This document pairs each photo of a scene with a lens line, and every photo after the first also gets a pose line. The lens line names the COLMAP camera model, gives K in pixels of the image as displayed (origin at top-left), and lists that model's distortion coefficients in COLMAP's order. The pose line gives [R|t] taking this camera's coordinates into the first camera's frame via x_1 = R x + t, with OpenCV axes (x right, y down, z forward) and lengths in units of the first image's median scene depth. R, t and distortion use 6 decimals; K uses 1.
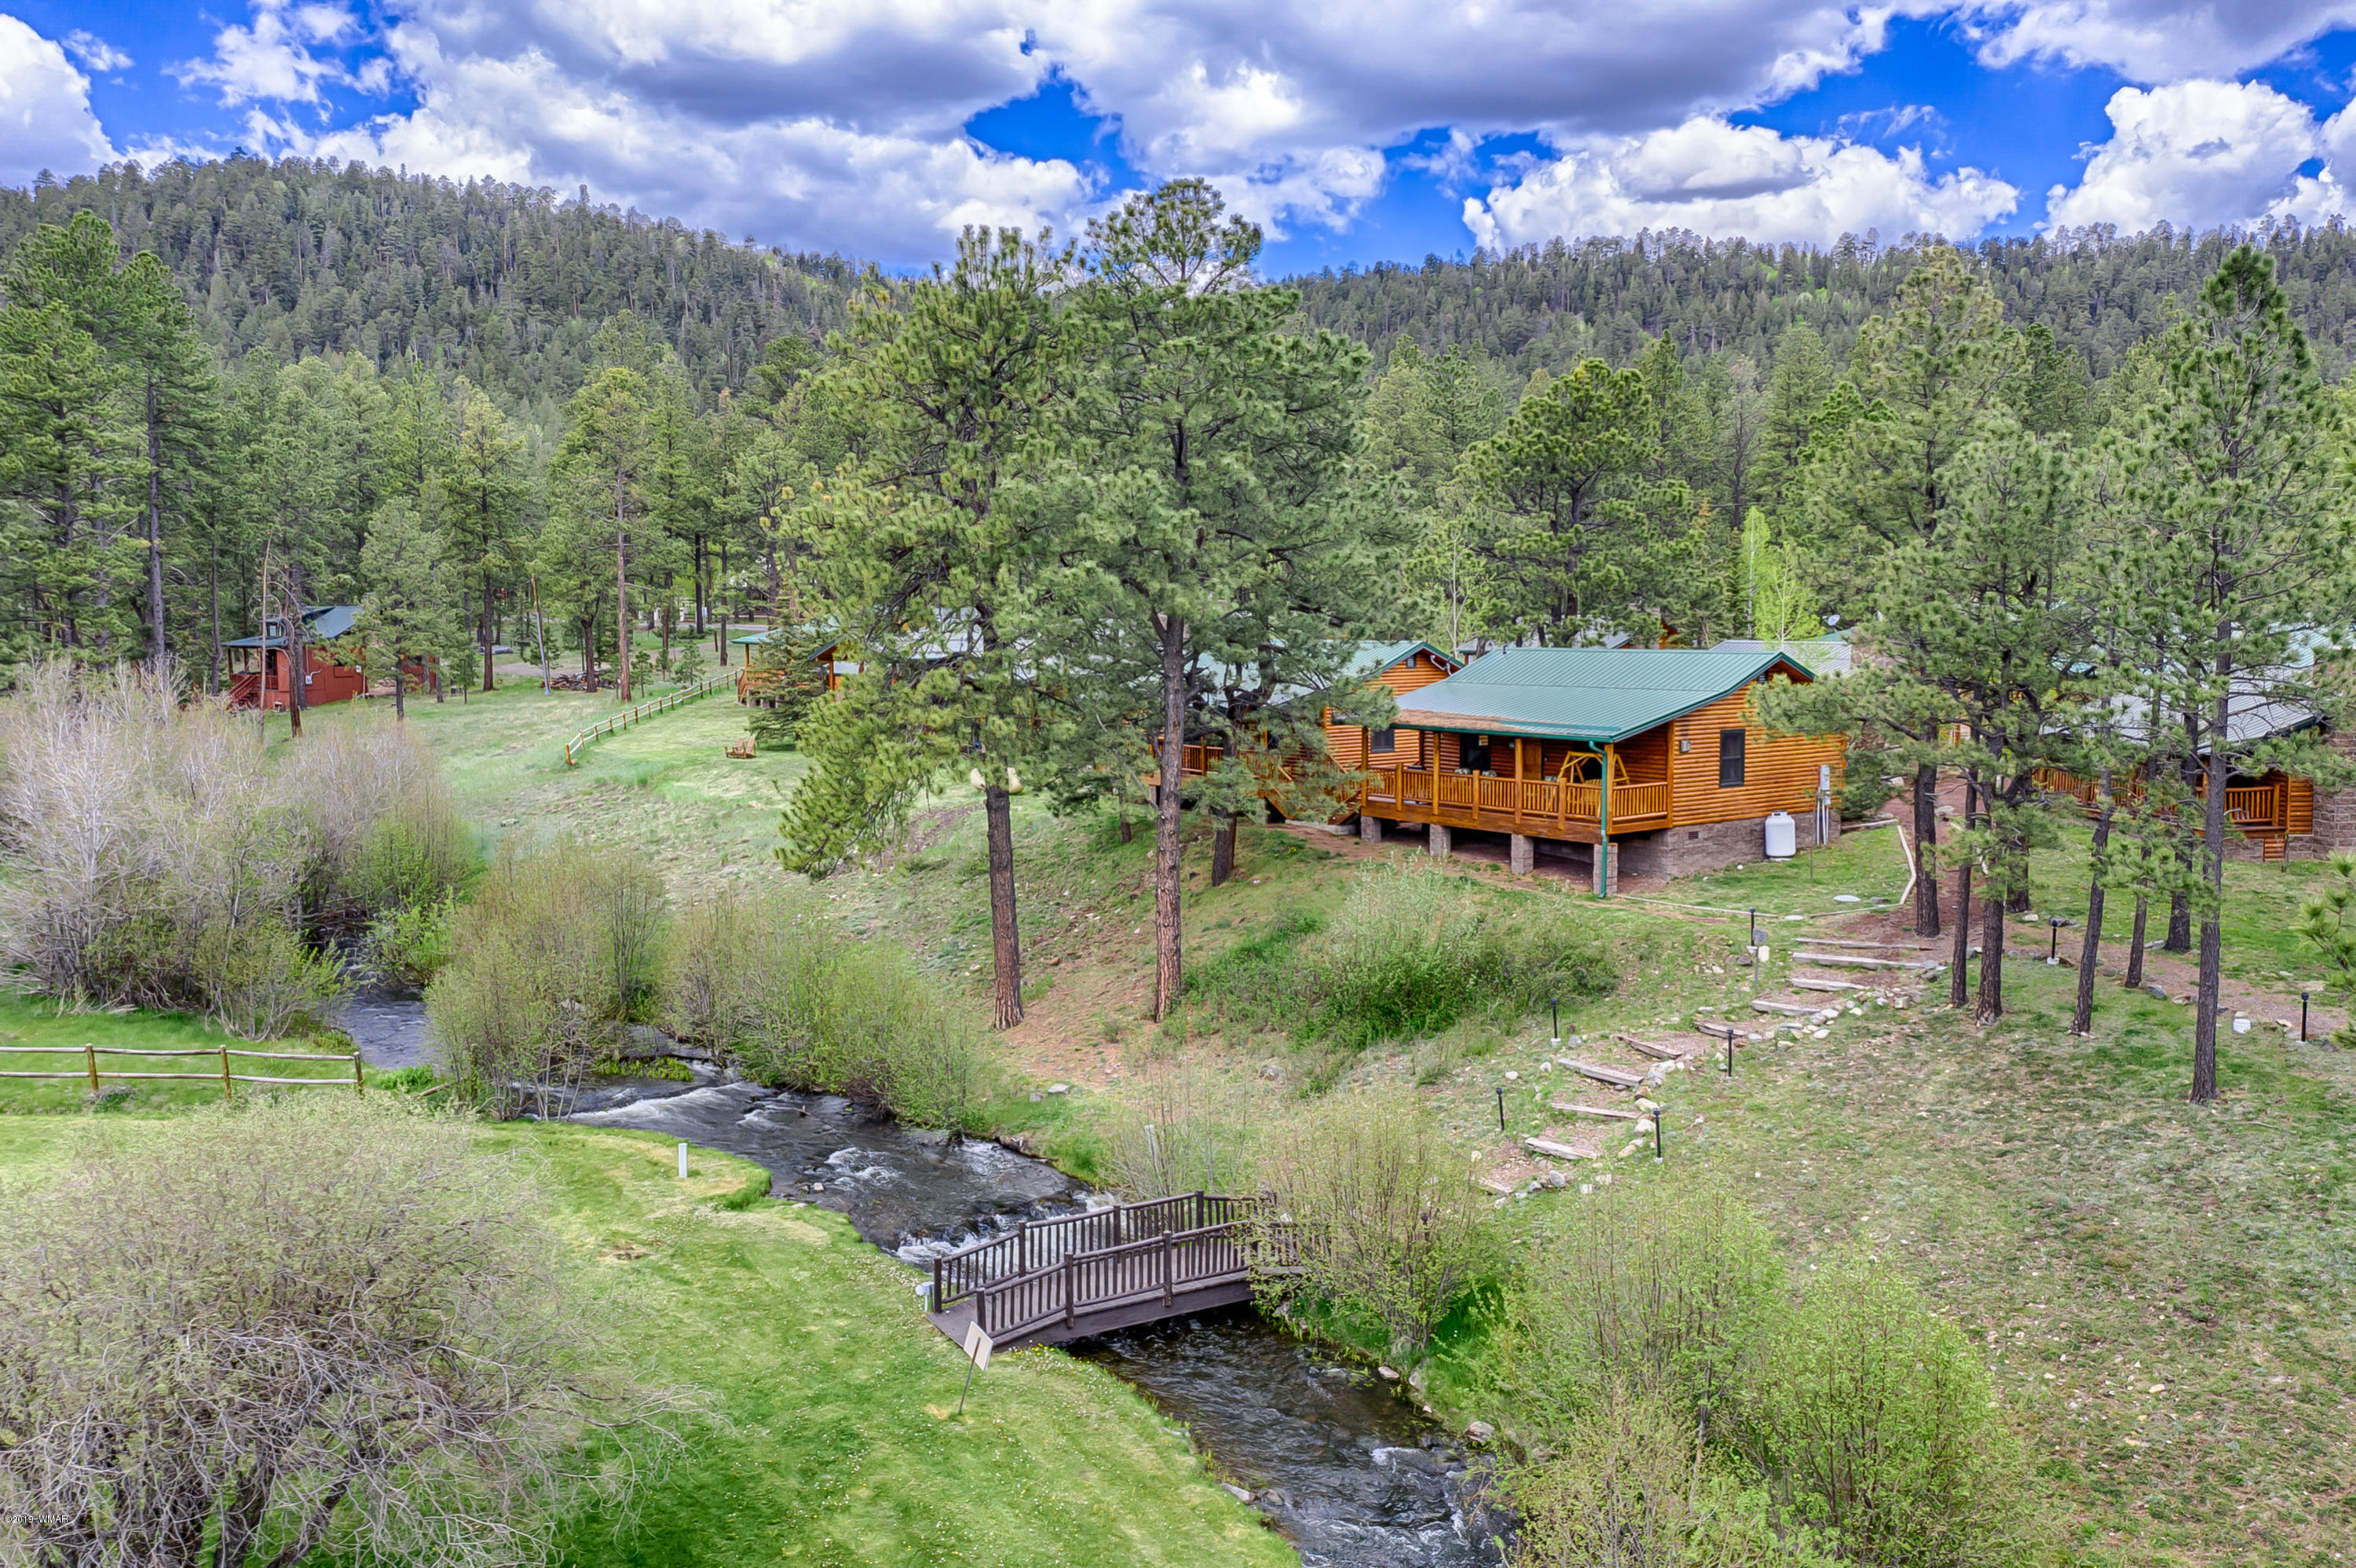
lens RADIAL K [[1846.2, 0, 1178.0], [0, 1846.2, 784.0], [0, 0, 1]] dist [0.005573, 0.002443]
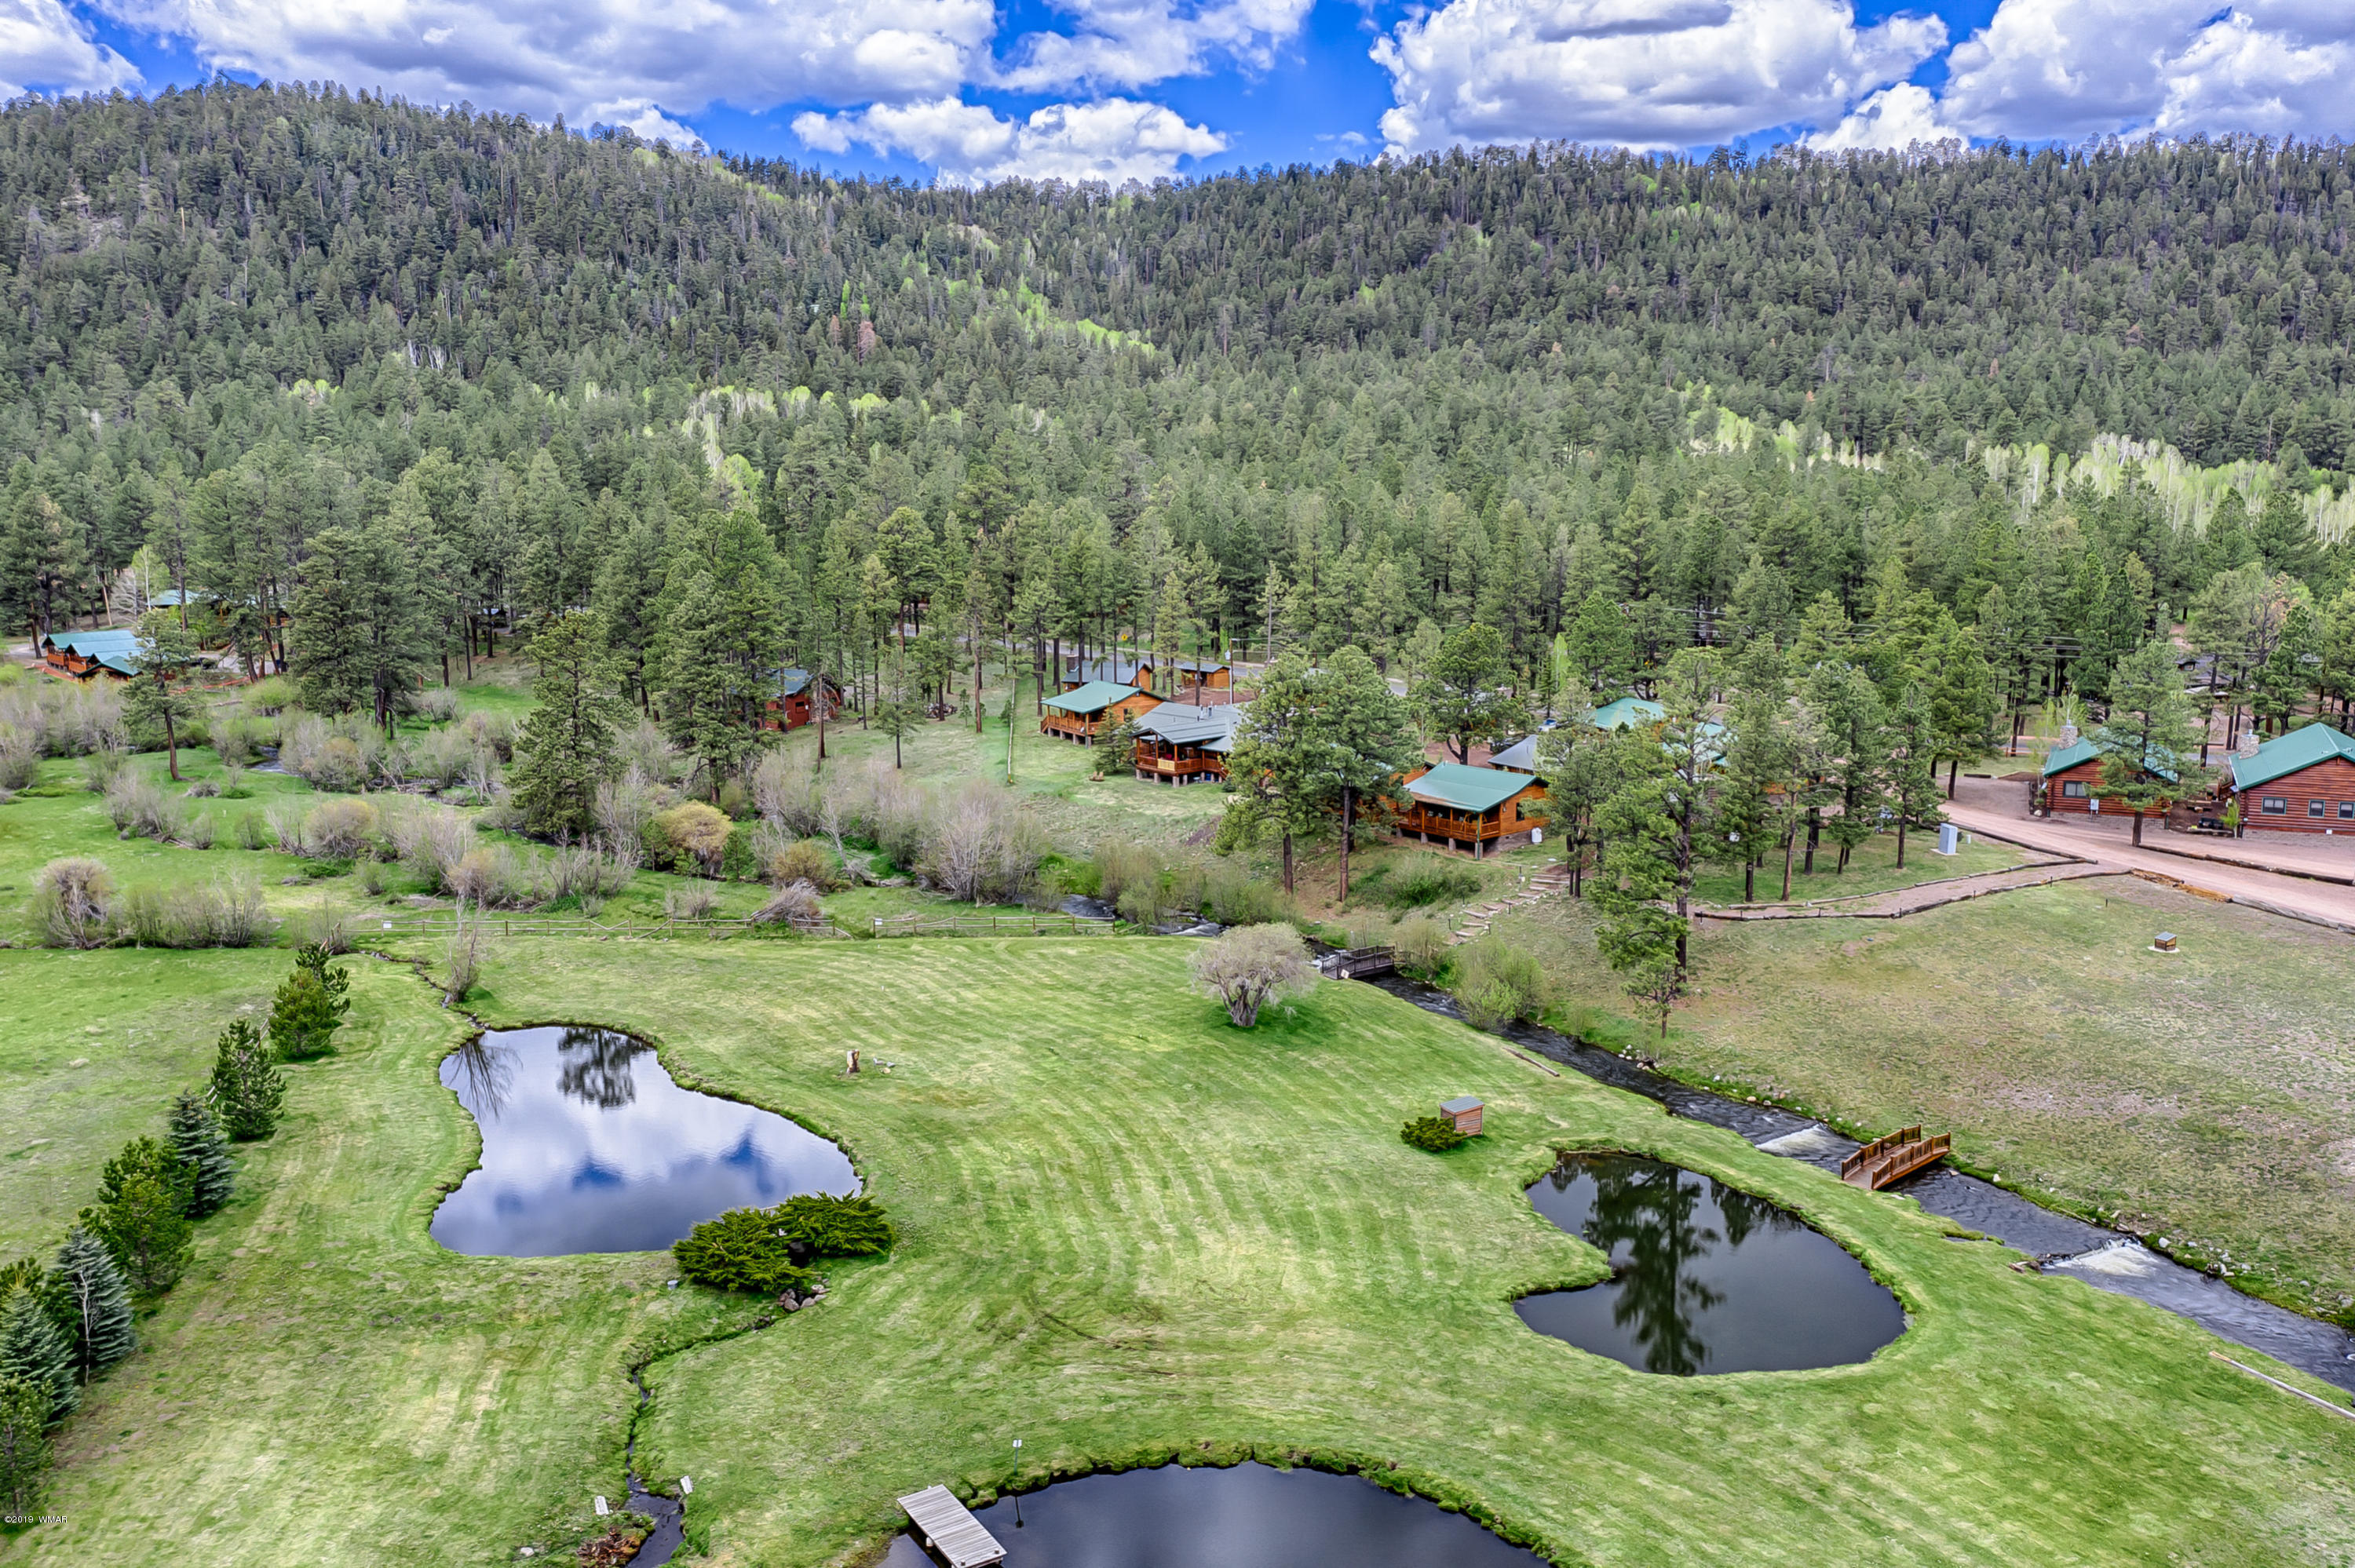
lens RADIAL K [[1845.3, 0, 1177.5], [0, 1845.3, 784.0], [0, 0, 1]] dist [0.005573, 0.002443]
pose [[0.998513, -0.015208, 0.052350, -0.428253], [0.010908, 0.996617, 0.081461, -0.316032], [-0.053412, -0.080769, 0.995301, -2.018045]]
